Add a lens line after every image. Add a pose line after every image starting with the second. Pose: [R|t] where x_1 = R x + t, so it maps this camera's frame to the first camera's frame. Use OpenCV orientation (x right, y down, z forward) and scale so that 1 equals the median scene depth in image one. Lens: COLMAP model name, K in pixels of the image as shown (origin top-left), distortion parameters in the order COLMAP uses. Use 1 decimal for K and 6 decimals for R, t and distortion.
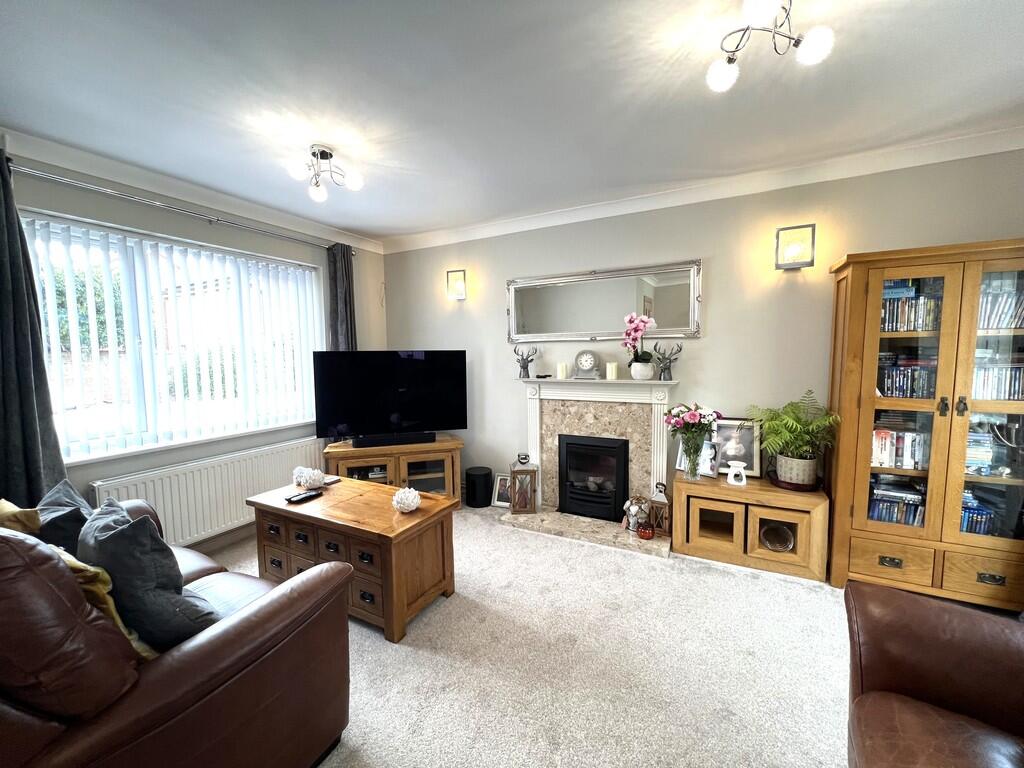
lens RADIAL K [[412.7, 0, 511.5], [0, 412.7, 385.2], [0, 0, 1]] dist [0.002644, 0.000118]
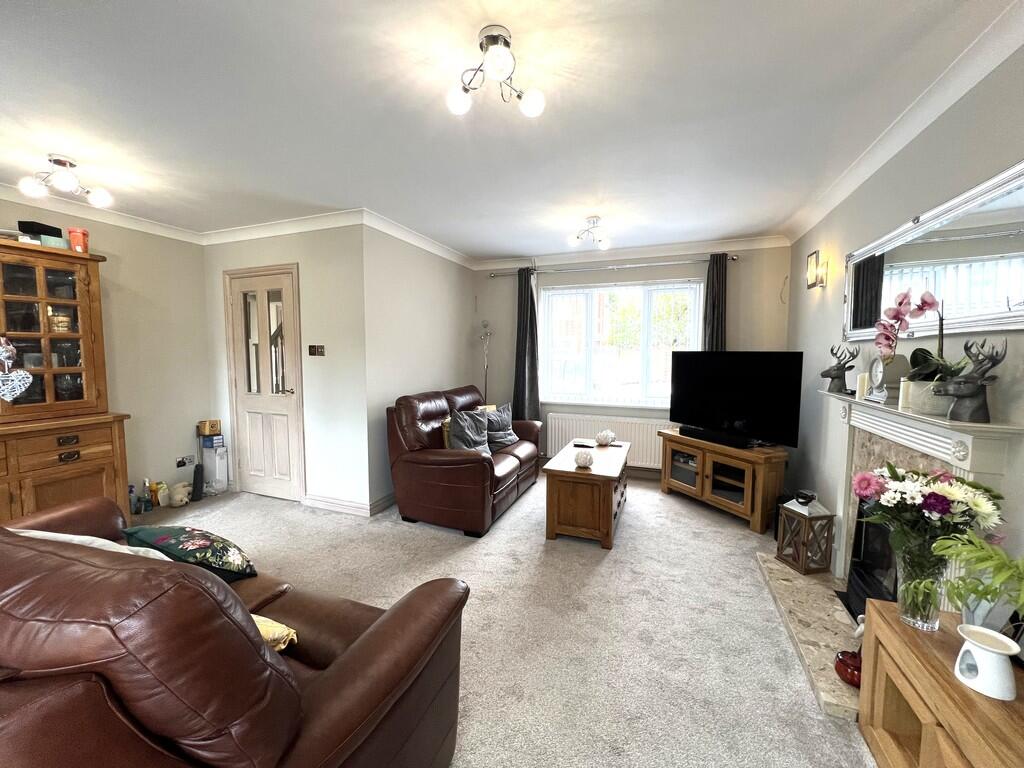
lens RADIAL K [[412.7, 0, 503.5], [0, 412.7, 382.6], [0, 0, 1]] dist [0.002644, 0.000118]
pose [[0.102264, 0.086612, -0.990979, 0.698306], [-0.080331, 0.993668, 0.078558, -0.044409], [0.991508, 0.071573, 0.108575, 0.361133]]
